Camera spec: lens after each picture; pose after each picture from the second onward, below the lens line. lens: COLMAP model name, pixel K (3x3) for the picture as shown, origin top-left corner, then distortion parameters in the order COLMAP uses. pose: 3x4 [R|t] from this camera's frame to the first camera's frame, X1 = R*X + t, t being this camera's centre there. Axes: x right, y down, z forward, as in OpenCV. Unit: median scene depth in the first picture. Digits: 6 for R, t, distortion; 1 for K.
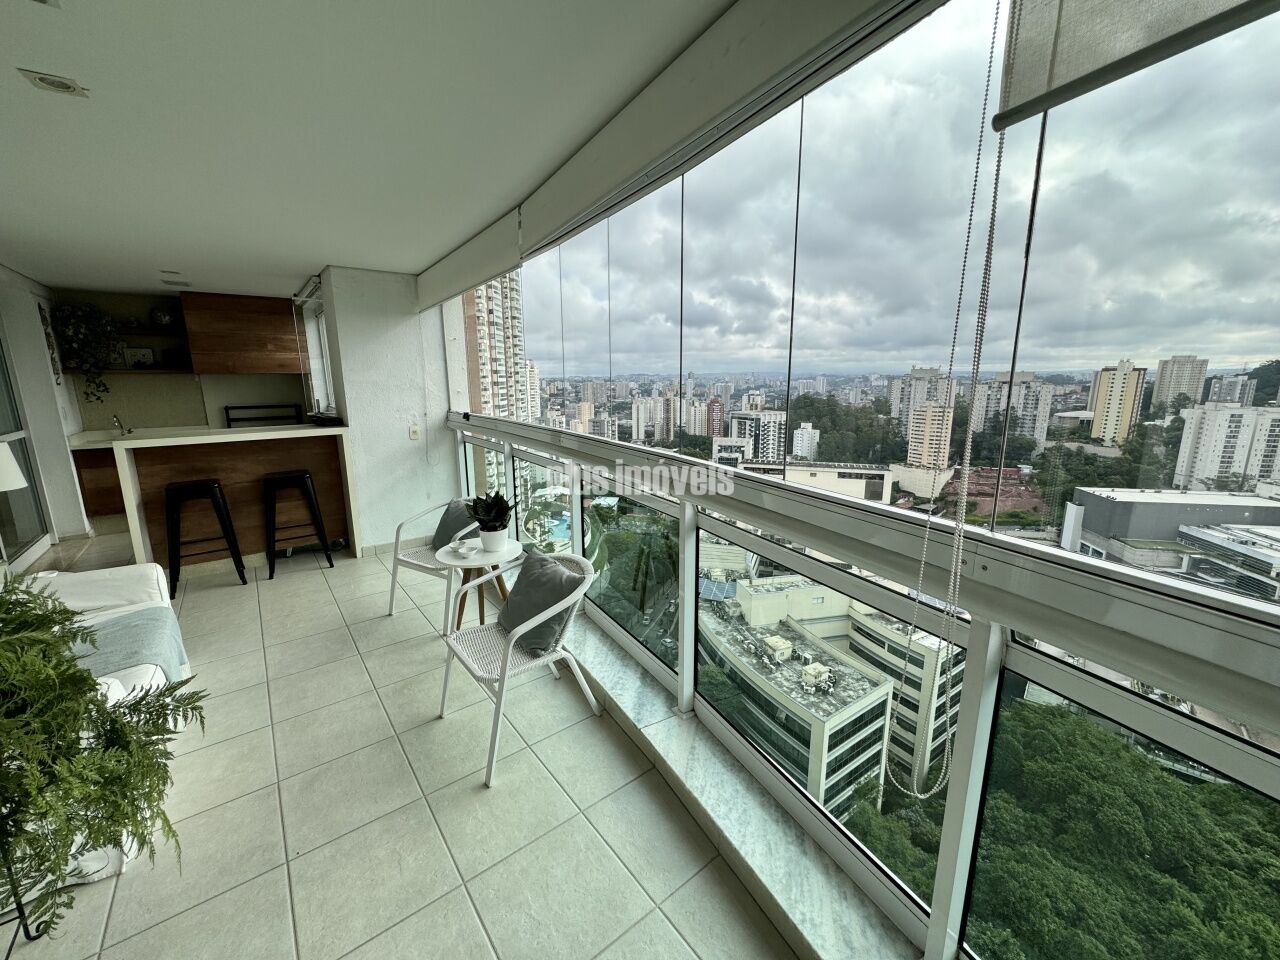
lens RADIAL K [[508.9, 0, 639.7], [0, 508.9, 478.9], [0, 0, 1]] dist [-0.002709, -0.000085]
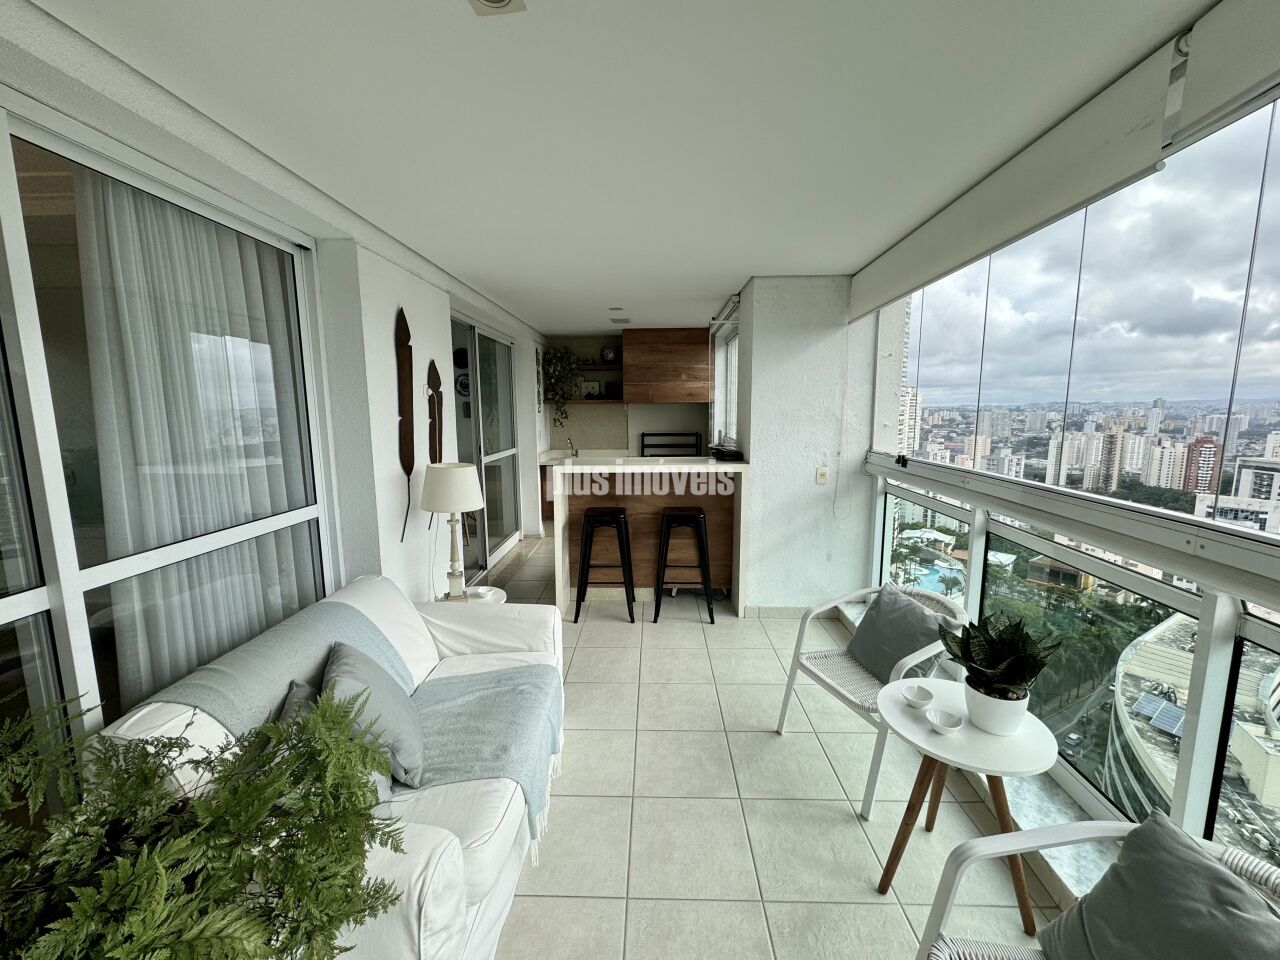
lens RADIAL K [[508.9, 0, 639.7], [0, 508.9, 478.9], [0, 0, 1]] dist [-0.002709, -0.000085]
pose [[0.769549, 0.088745, -0.632392, -0.128551], [-0.123722, 0.992252, -0.011311, -0.033361], [0.626488, 0.086946, 0.774566, 0.168731]]
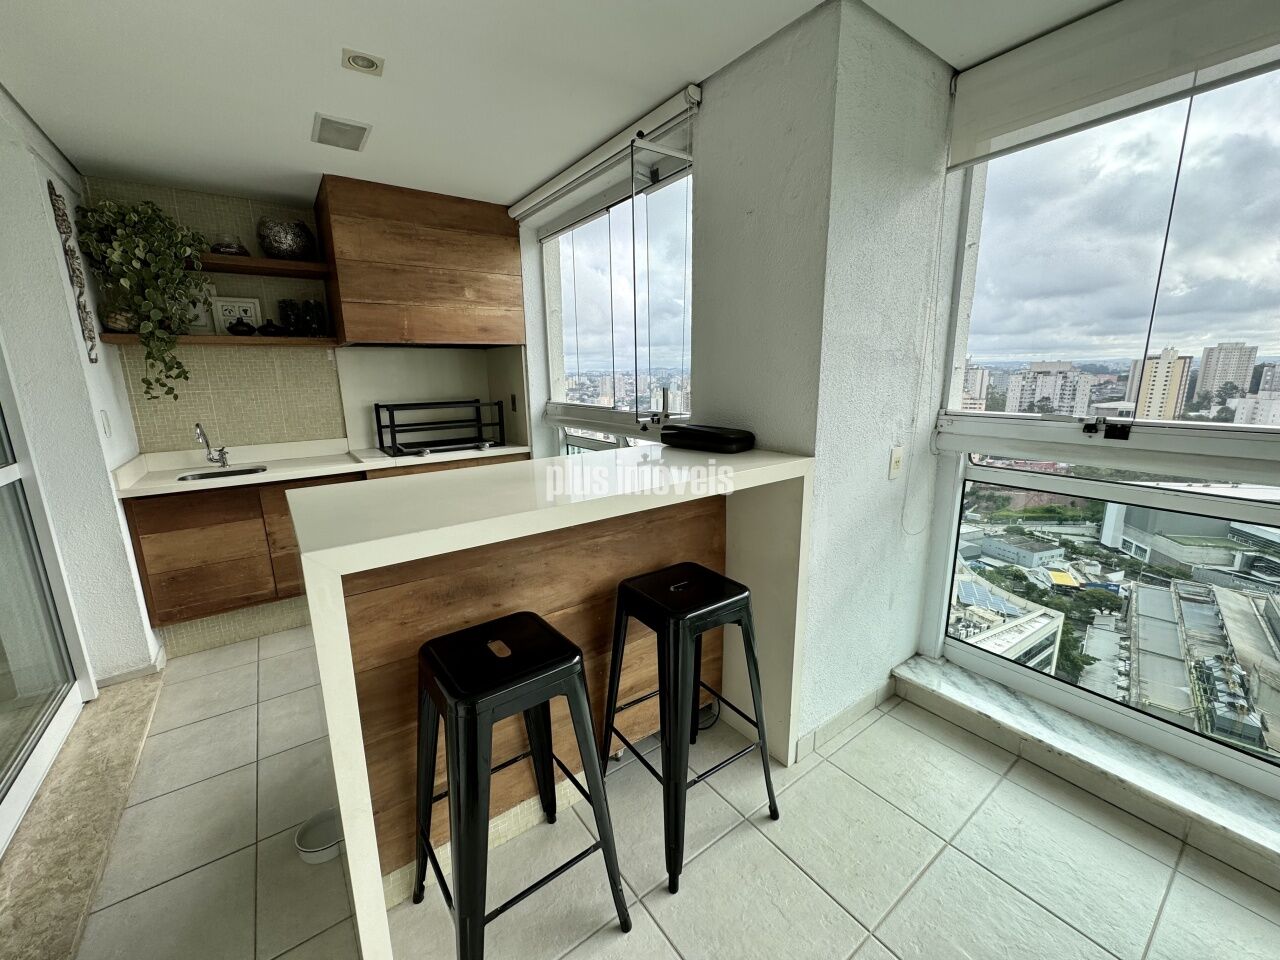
lens RADIAL K [[508.9, 0, 639.7], [0, 508.9, 478.9], [0, 0, 1]] dist [-0.002709, -0.000085]
pose [[0.999353, -0.002334, -0.035889, -0.511600], [0.002741, 0.999933, 0.011287, -0.066401], [0.035860, -0.011379, 0.999292, 0.448875]]
